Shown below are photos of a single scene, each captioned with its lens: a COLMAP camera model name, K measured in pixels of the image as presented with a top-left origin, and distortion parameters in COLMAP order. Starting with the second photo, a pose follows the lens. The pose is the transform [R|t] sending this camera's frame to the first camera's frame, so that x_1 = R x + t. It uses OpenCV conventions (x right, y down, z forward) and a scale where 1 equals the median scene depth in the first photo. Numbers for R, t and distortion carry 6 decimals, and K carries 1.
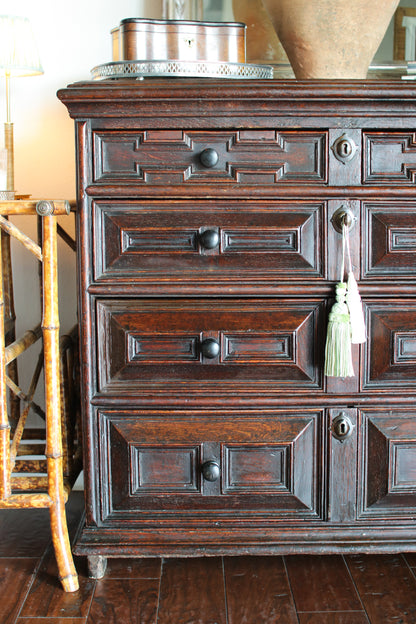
lens RADIAL K [[873.1, 0, 208.0], [0, 873.1, 312.0], [0, 0, 1]] dist [-0.182877, 0.300321]
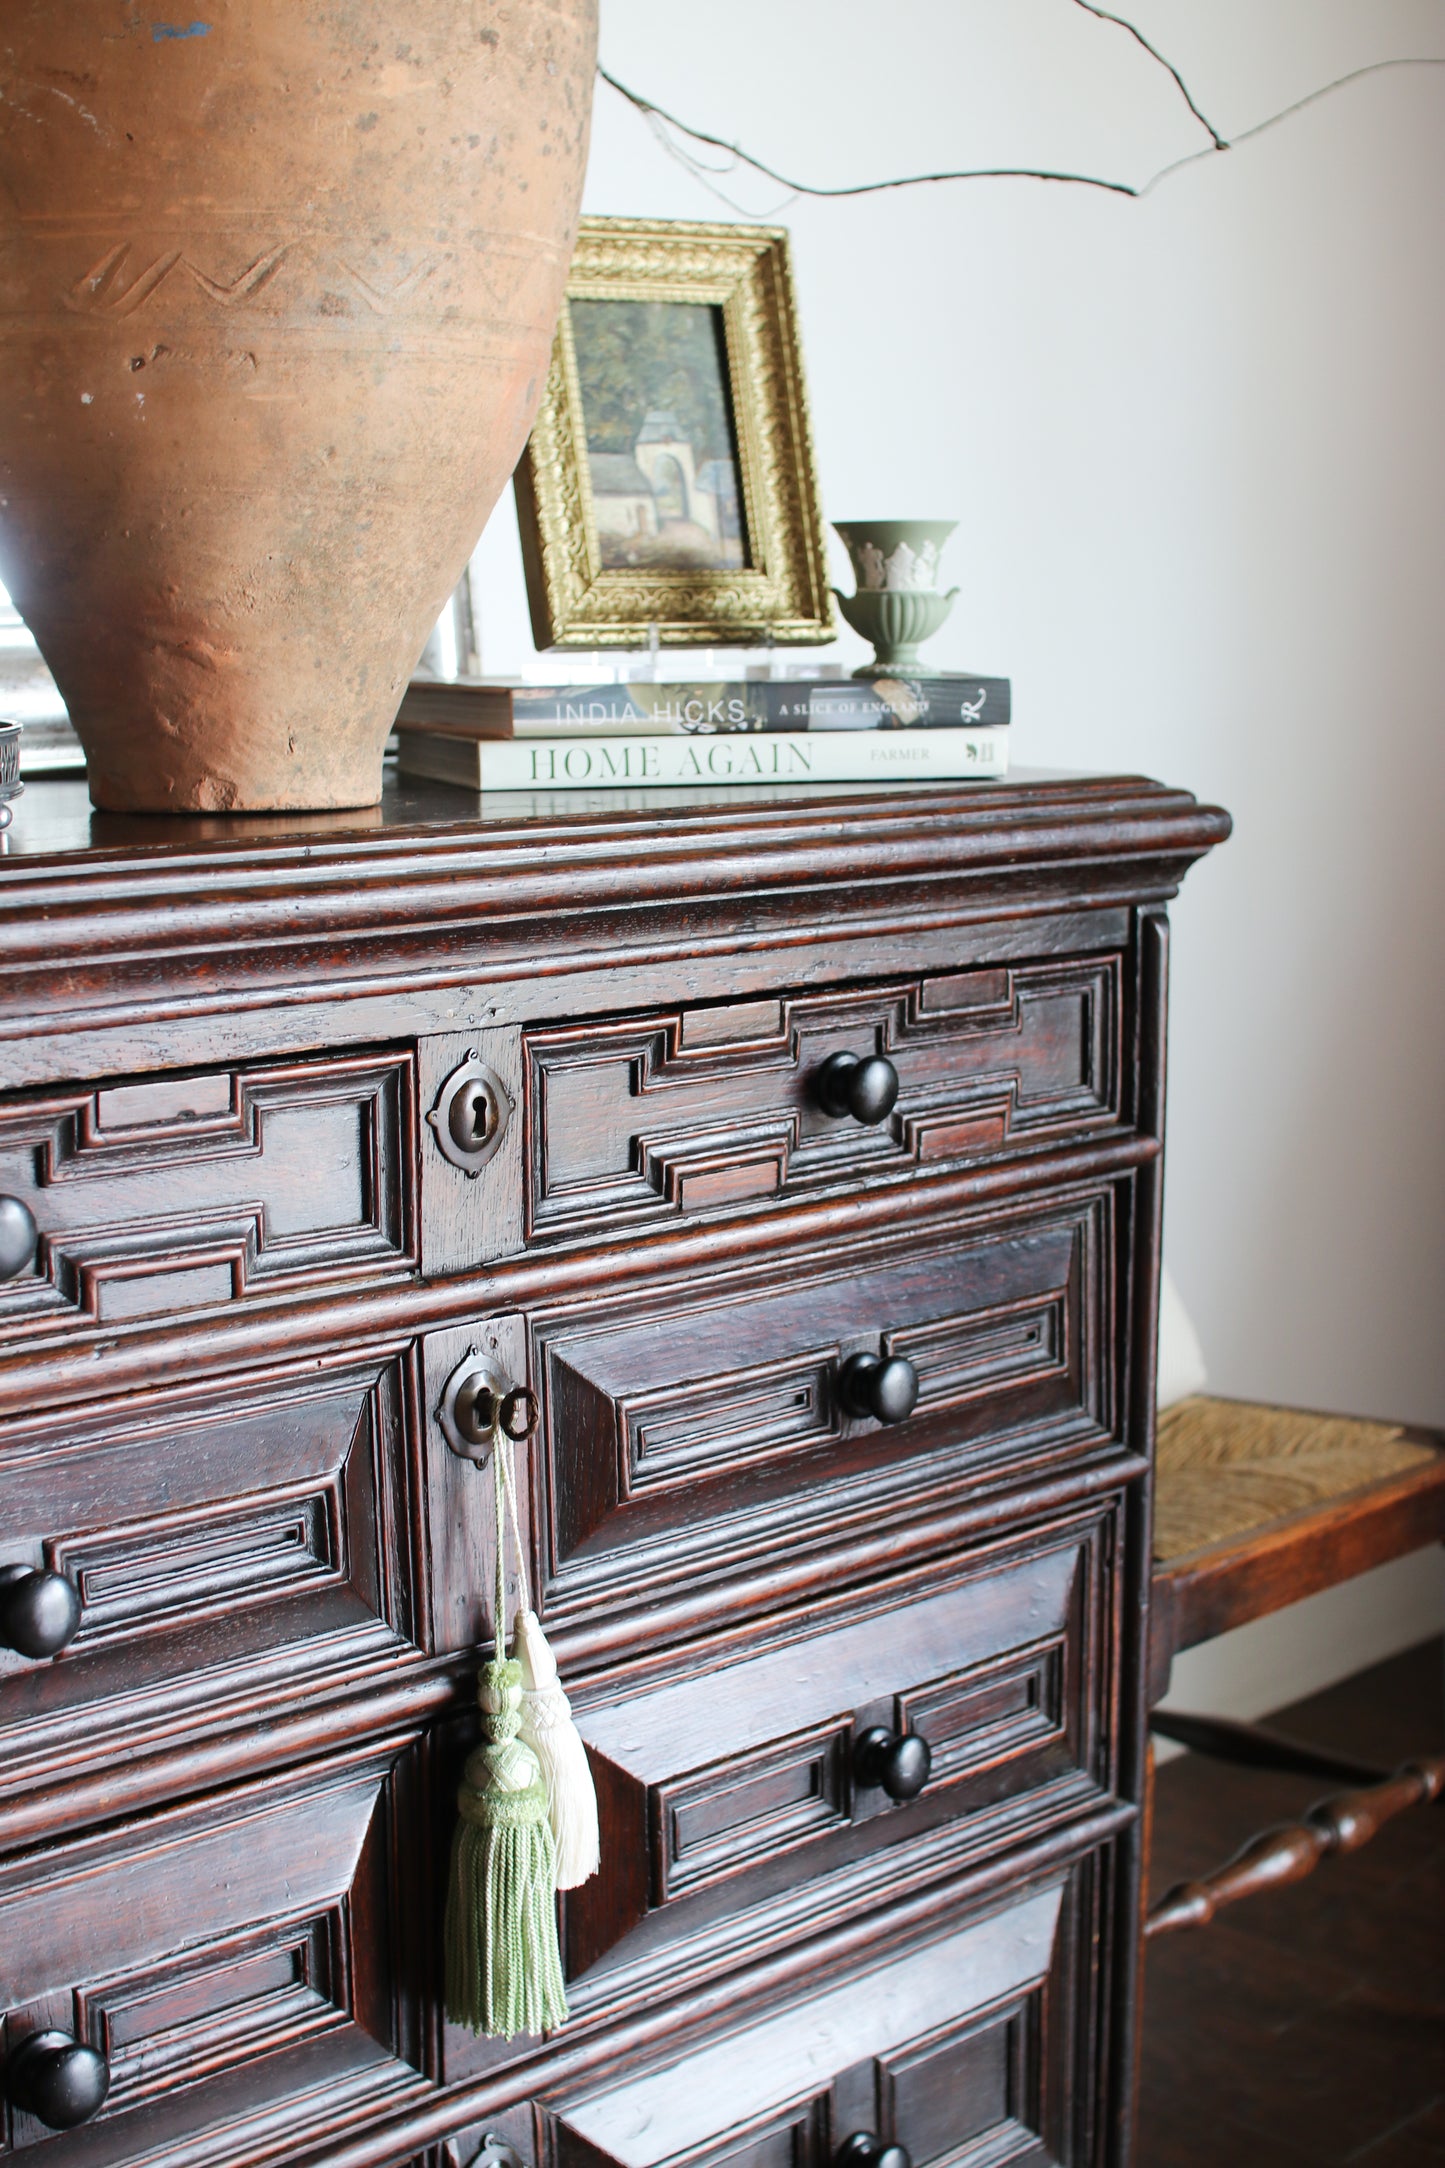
lens RADIAL K [[3033.4, 0, 722.5], [0, 3033.4, 1084.0], [0, 0, 1]] dist [-0.182877, 0.300321]
pose [[0.715668, -0.106988, 0.690197, -0.366493], [0.086193, 0.994173, 0.064733, -0.241647], [-0.693101, 0.013163, 0.720720, 0.337846]]
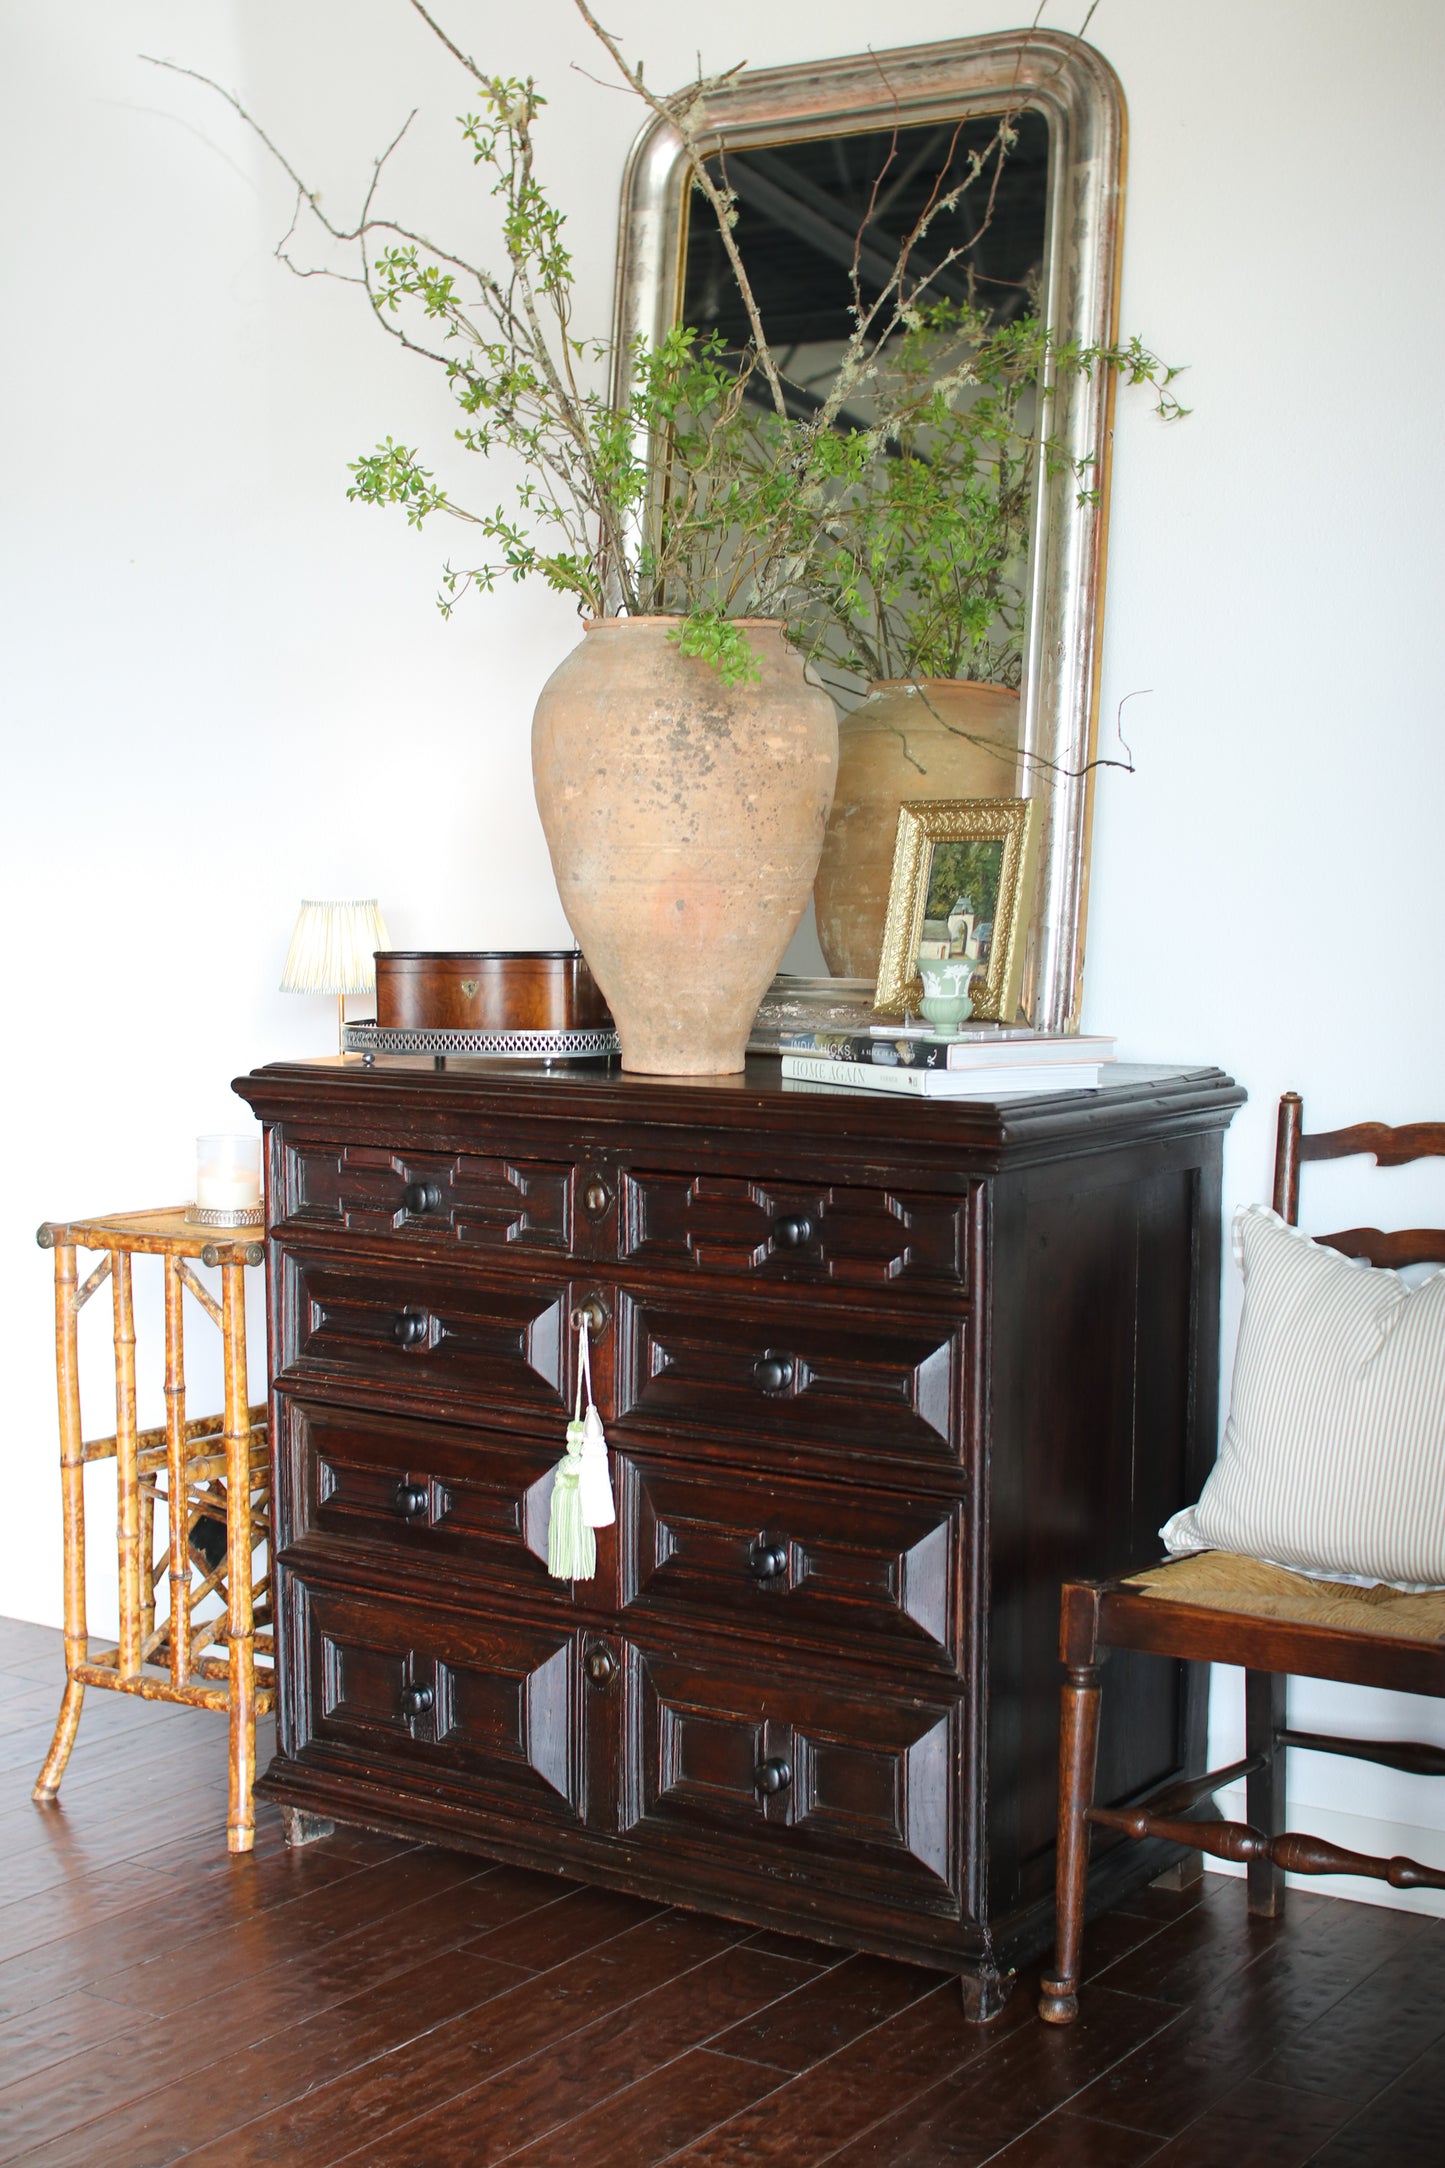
lens RADIAL K [[3033.4, 0, 722.5], [0, 3033.4, 1084.0], [0, 0, 1]] dist [-0.182877, 0.300321]
pose [[0.820010, 0.053770, -0.569817, 1.391836], [-0.079806, 0.996593, -0.020805, -0.226929], [0.566757, 0.062535, 0.821508, -0.660549]]
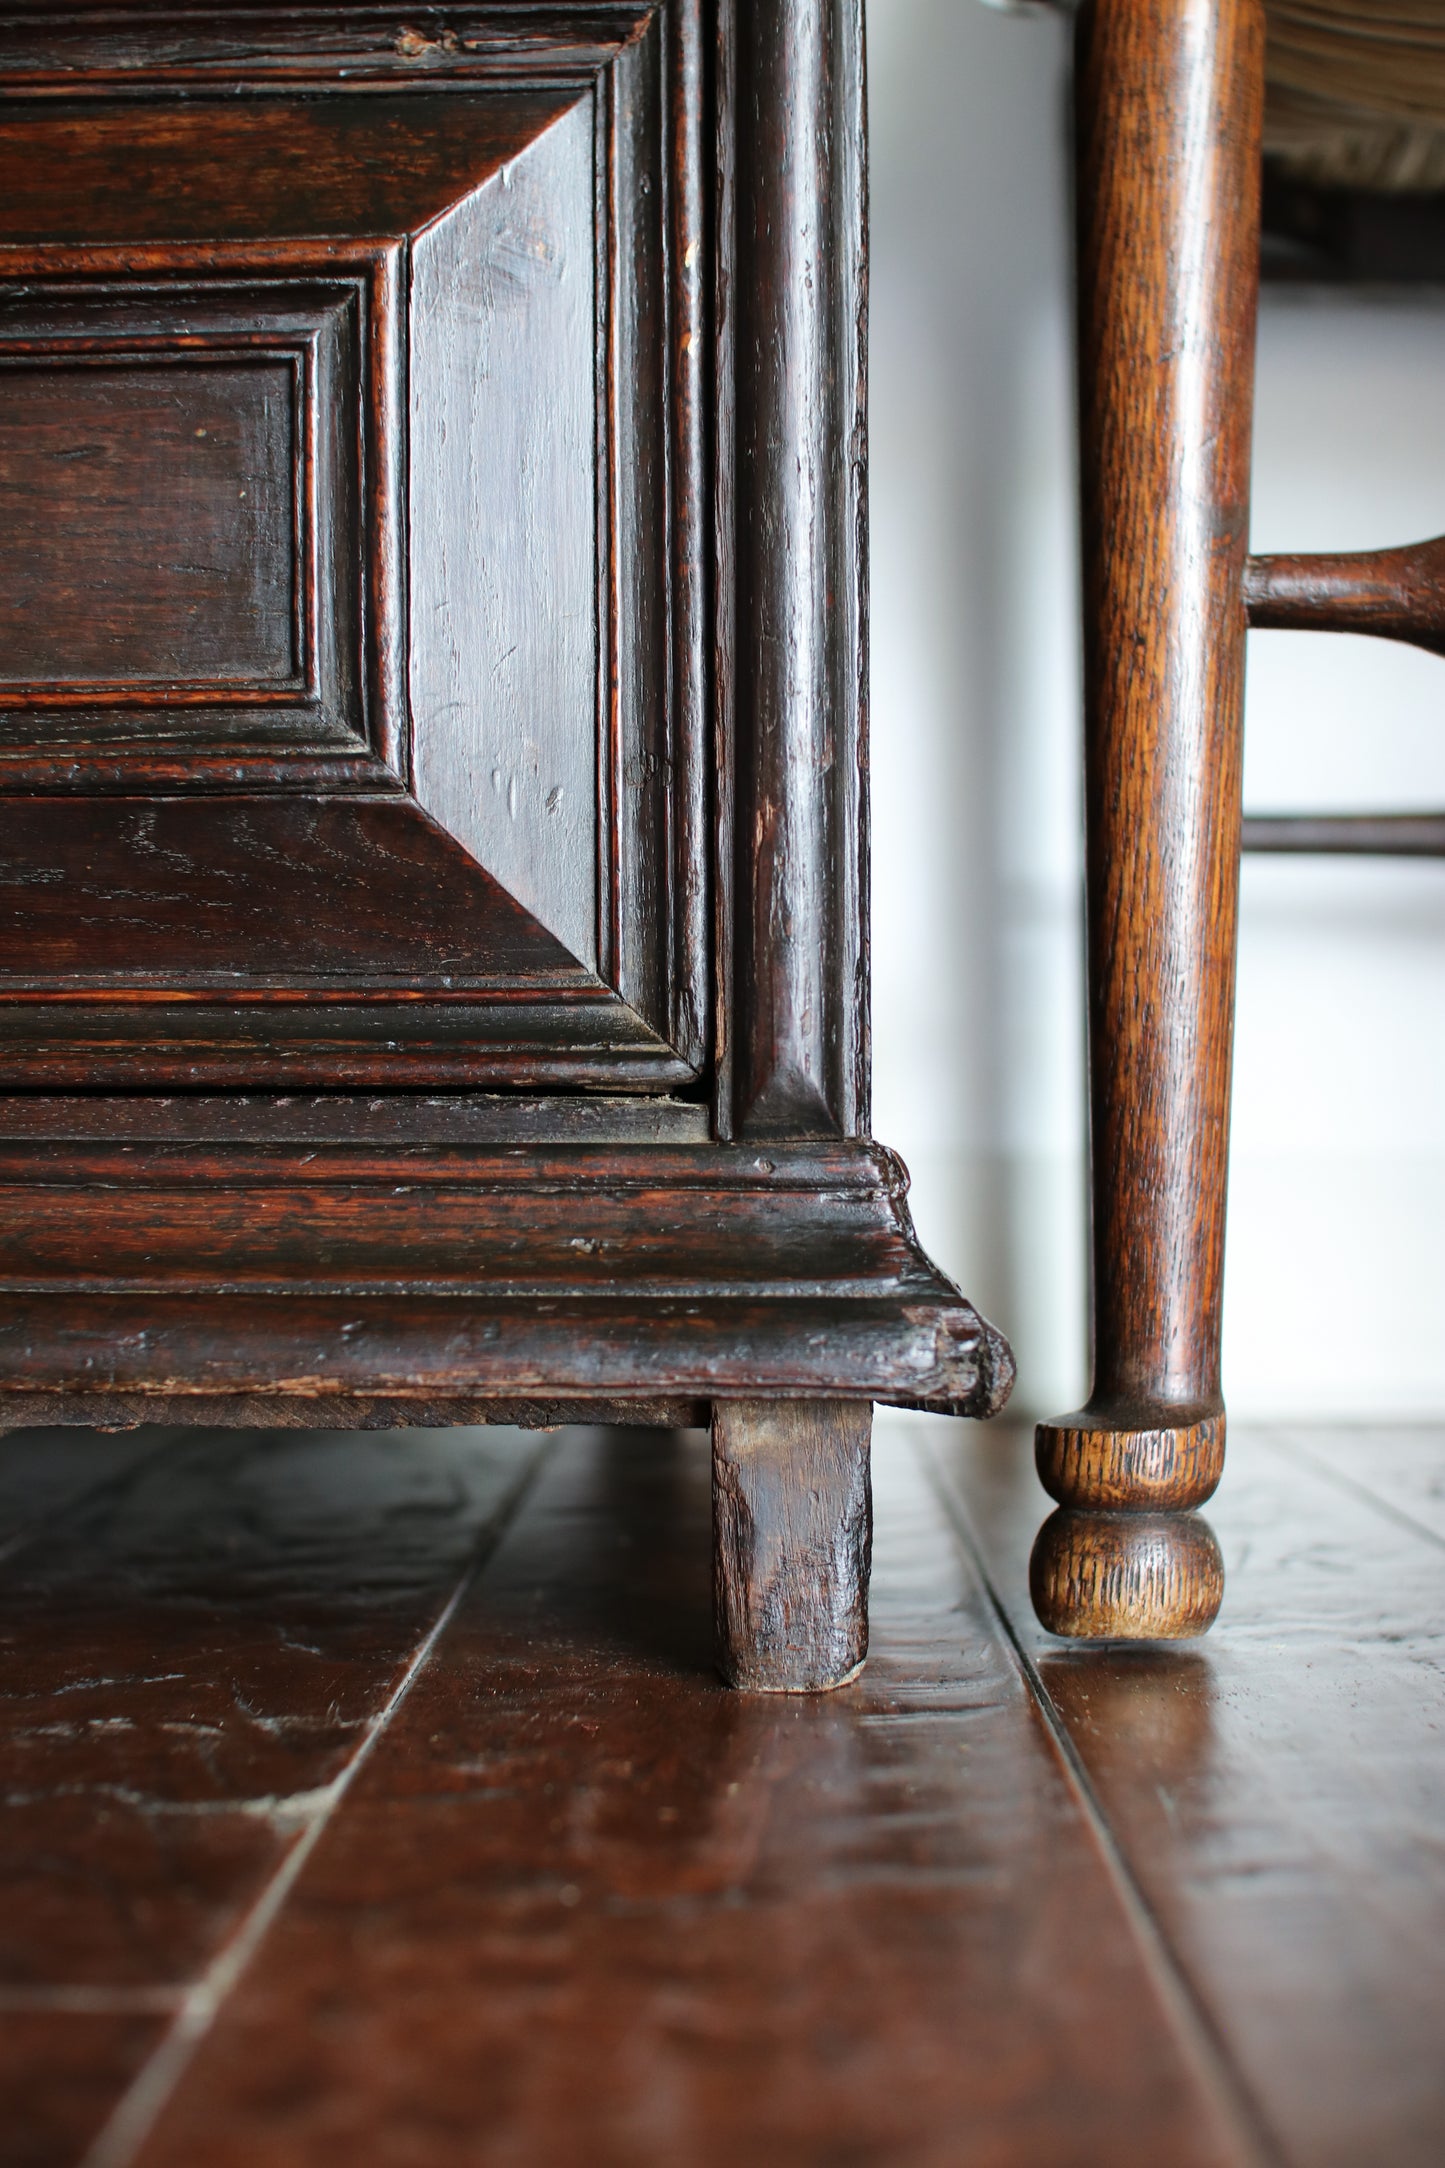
lens RADIAL K [[3033.4, 0, 722.5], [0, 3033.4, 1084.0], [0, 0, 1]] dist [-0.182877, 0.300321]
pose [[0.999807, 0.001861, -0.019579, 0.456681], [-0.004787, 0.988604, -0.150464, 0.305705], [0.019075, 0.150529, 0.988422, 0.679901]]
